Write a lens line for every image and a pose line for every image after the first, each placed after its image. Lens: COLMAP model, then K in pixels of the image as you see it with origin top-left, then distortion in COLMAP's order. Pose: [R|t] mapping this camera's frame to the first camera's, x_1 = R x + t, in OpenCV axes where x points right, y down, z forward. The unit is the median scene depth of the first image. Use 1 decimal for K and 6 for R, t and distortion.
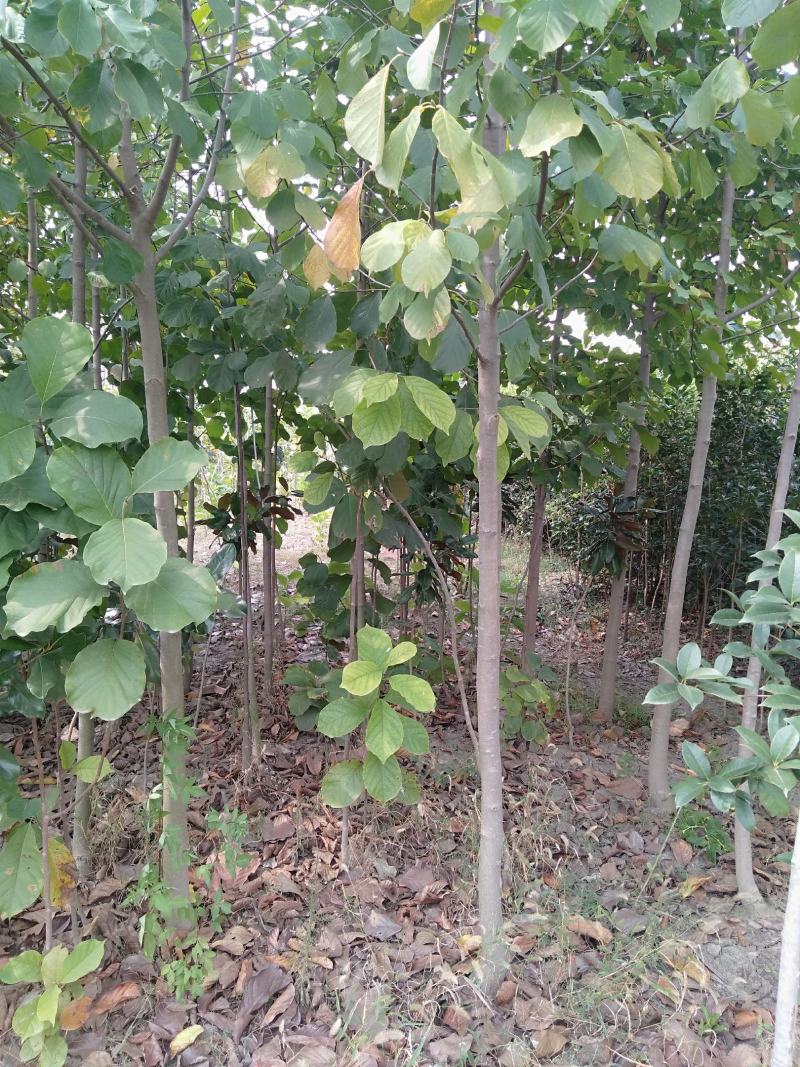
lens RADIAL K [[792.4, 0, 402.3], [0, 792.4, 528.3], [0, 0, 1]] dist [0.012203, -0.001653]
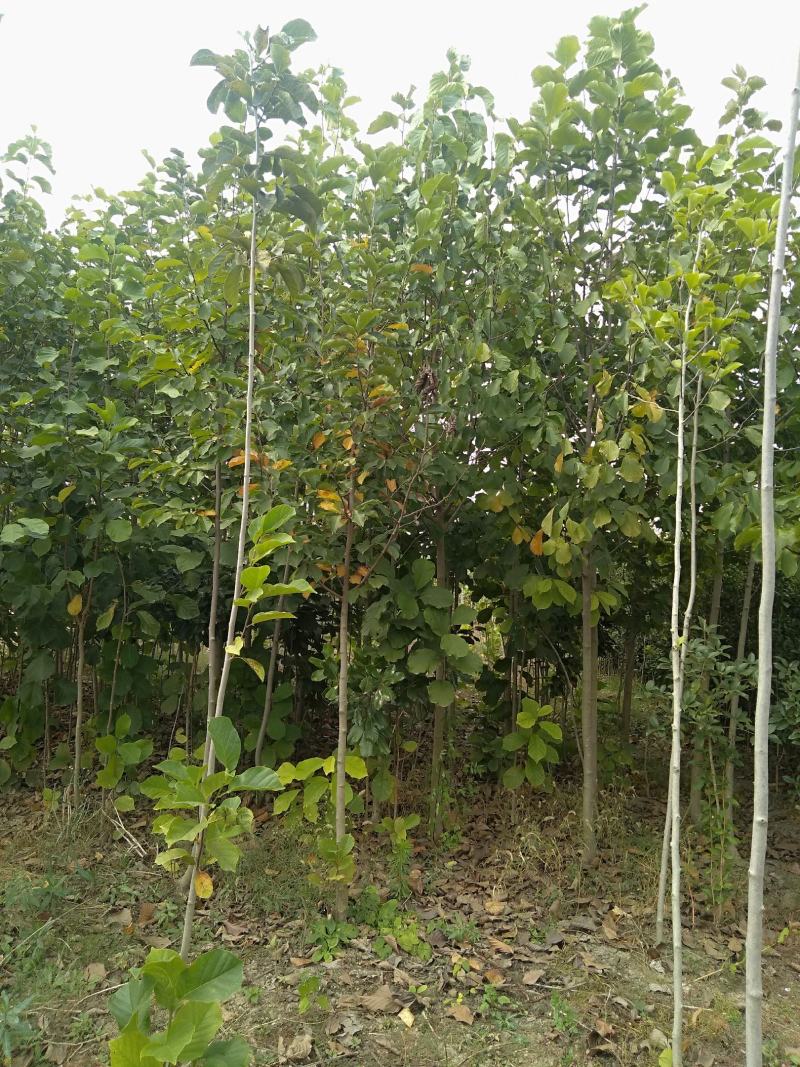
lens RADIAL K [[792.4, 0, 403.3], [0, 792.4, 525.1], [0, 0, 1]] dist [0.012203, -0.001653]
pose [[0.988272, 0.020426, -0.151329, -0.058070], [-0.047026, 0.983560, -0.174348, 0.059444], [0.145280, 0.179420, 0.972986, -1.014917]]
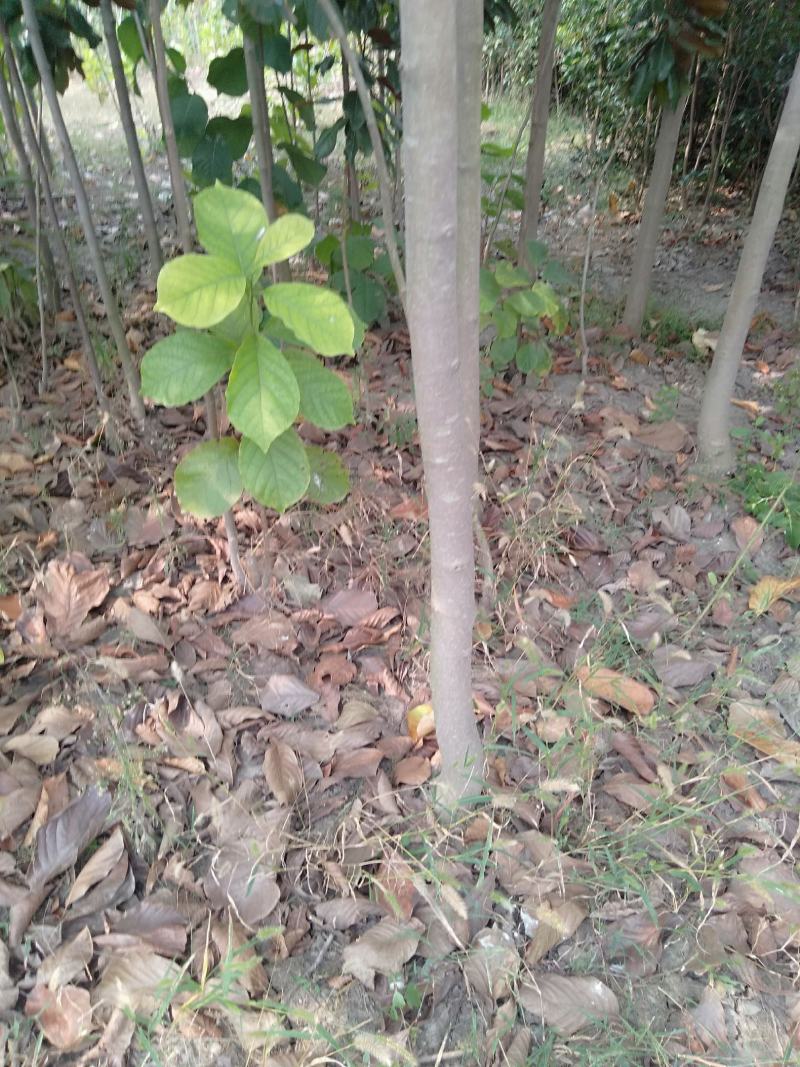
lens RADIAL K [[854.3, 0, 430.7], [0, 854.3, 537.1], [0, 0, 1]] dist [0.051016, -0.012218]
pose [[0.998159, -0.045969, 0.039555, 0.056672], [0.022751, 0.888456, 0.458397, 0.070845], [-0.056215, -0.456653, 0.887867, 0.389089]]
